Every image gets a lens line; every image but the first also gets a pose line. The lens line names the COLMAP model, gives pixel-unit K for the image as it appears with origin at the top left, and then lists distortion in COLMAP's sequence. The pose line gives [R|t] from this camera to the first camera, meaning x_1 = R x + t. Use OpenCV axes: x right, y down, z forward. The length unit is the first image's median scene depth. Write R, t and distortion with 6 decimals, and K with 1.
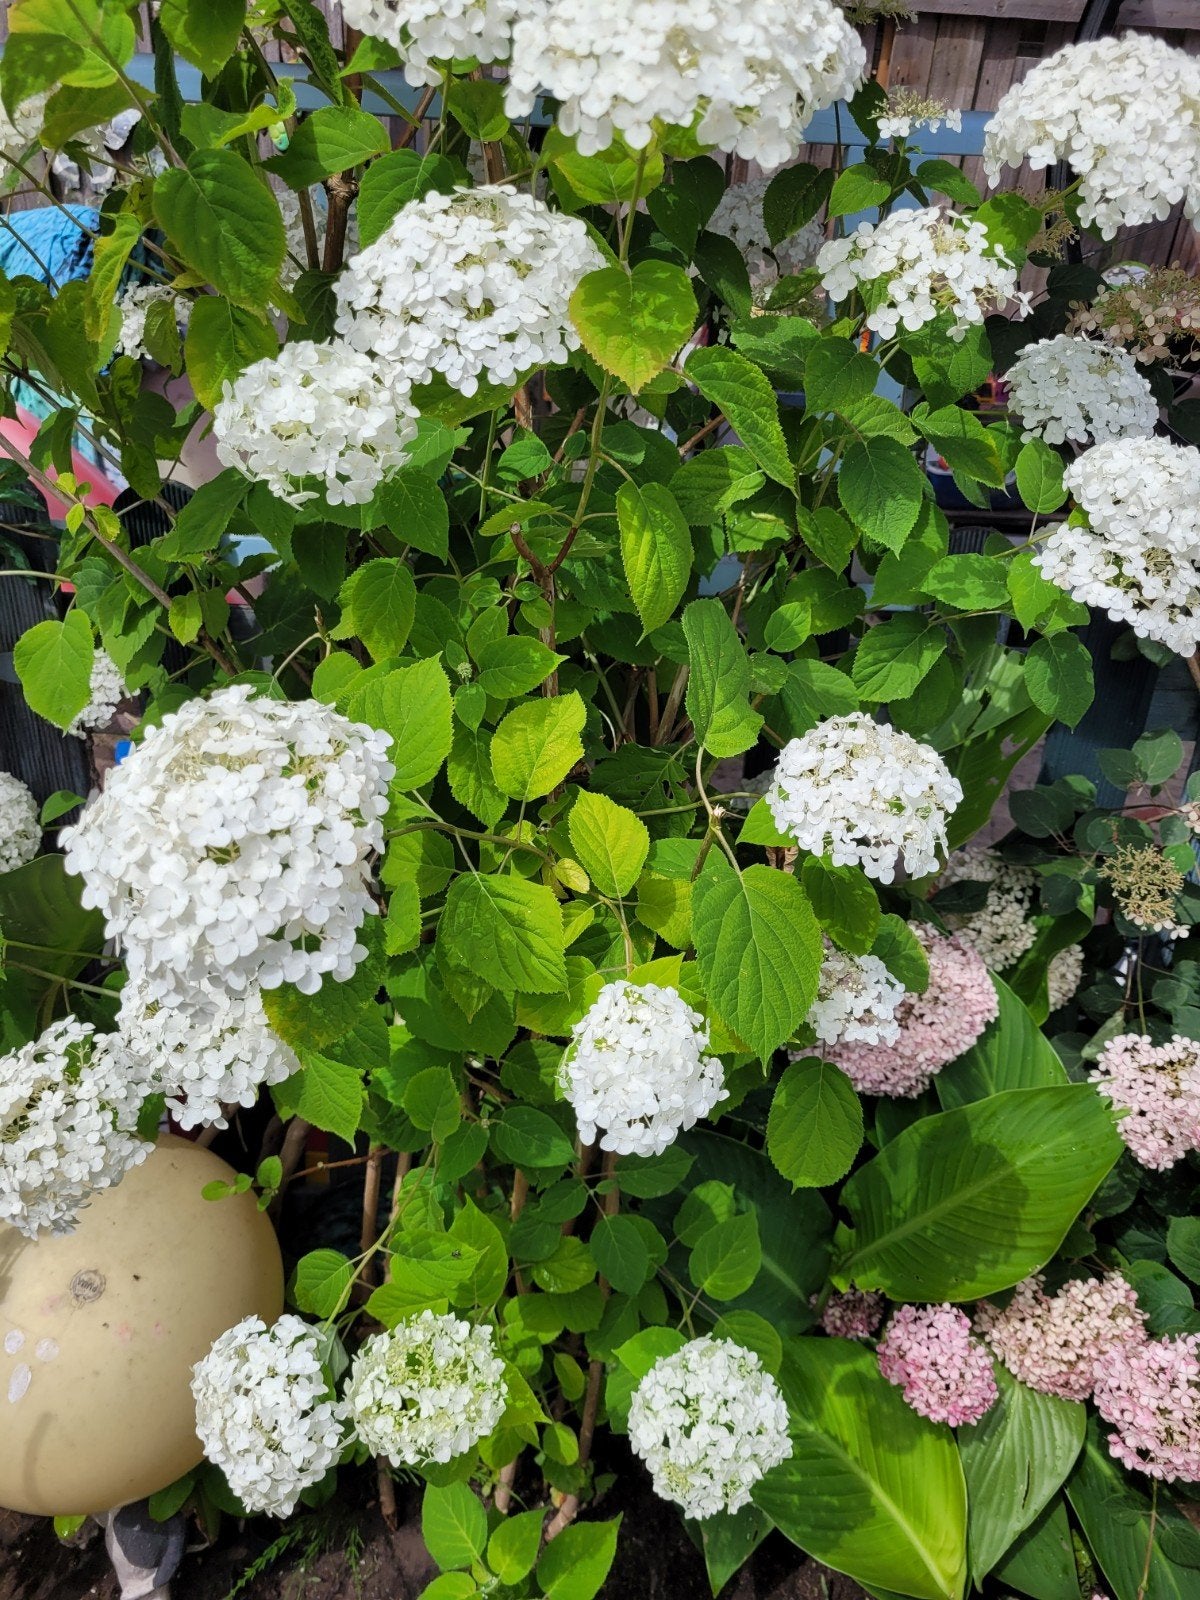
lens RADIAL K [[1175.7, 0, 598.9], [0, 1175.7, 799.2], [0, 0, 1]] dist [0.006222, 0.002017]
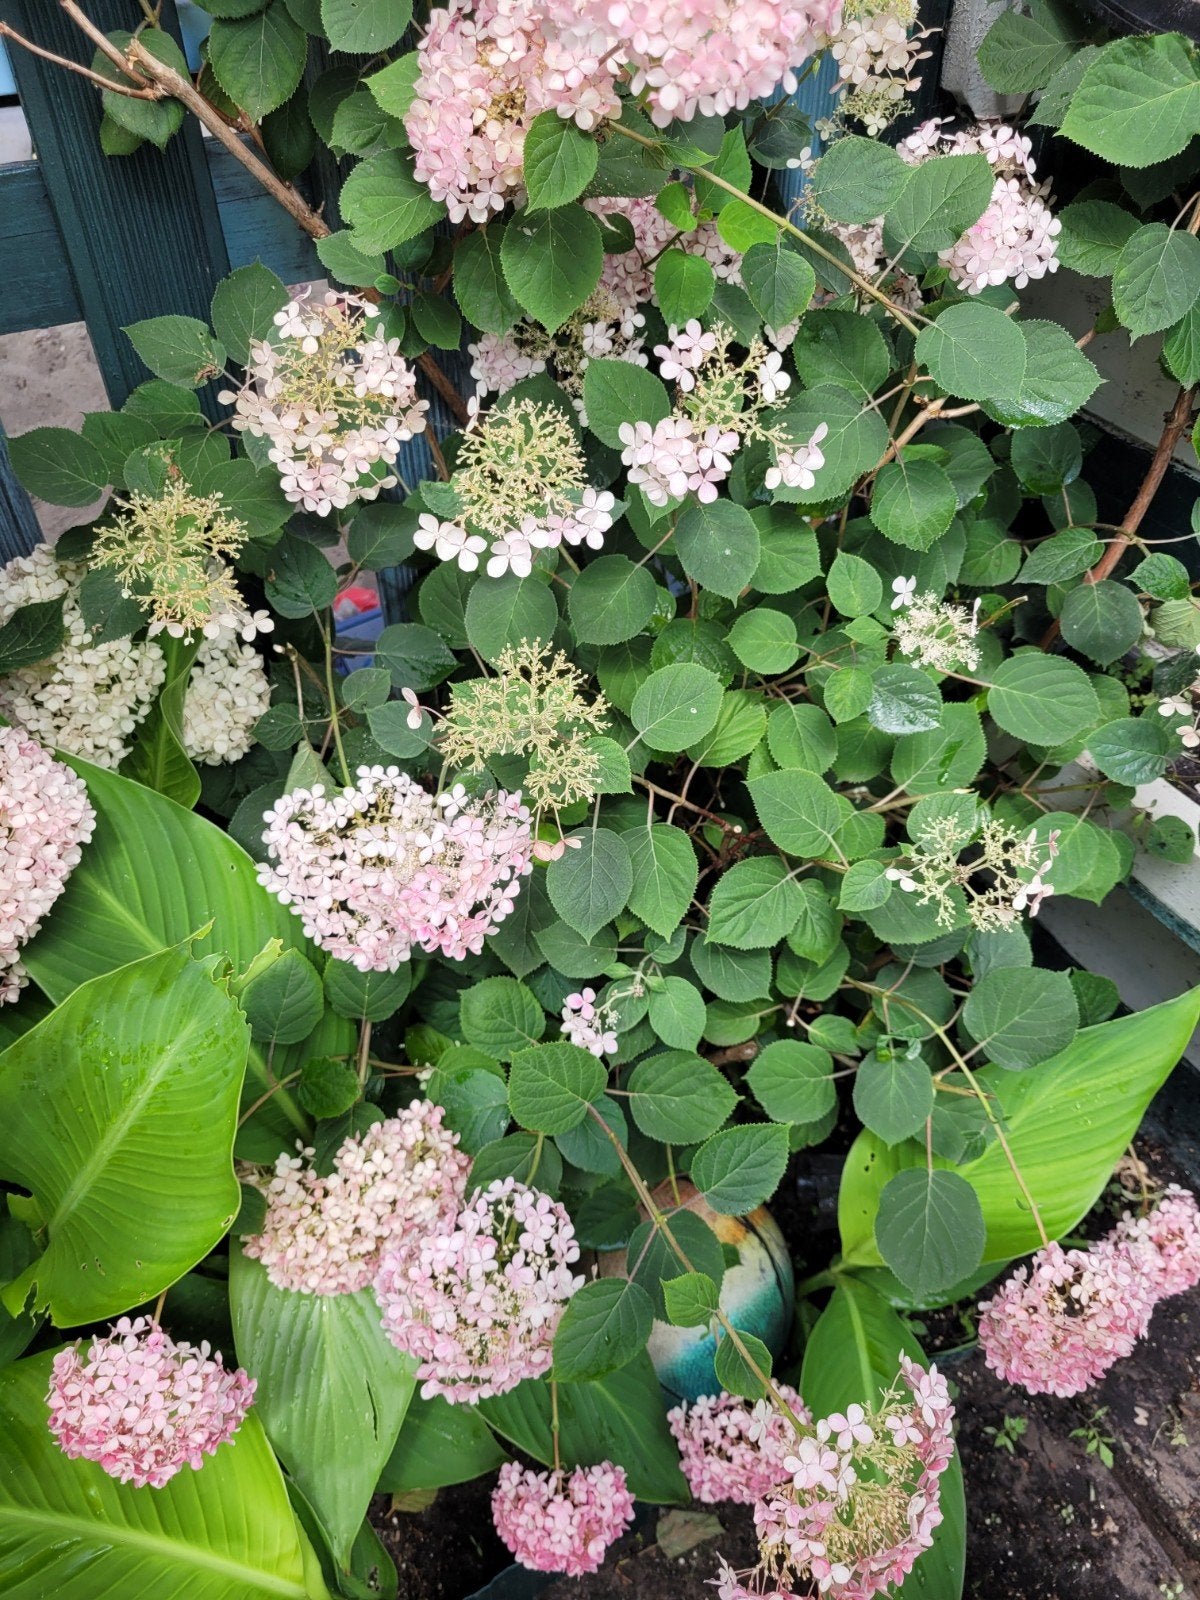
lens RADIAL K [[1175.7, 0, 600.6], [0, 1175.7, 800.8], [0, 0, 1]] dist [0.006222, 0.002017]
pose [[0.864659, -0.364375, 0.345827, 0.379258], [0.250748, 0.909558, 0.331406, 0.040191], [-0.435305, -0.199838, 0.877823, 0.389726]]
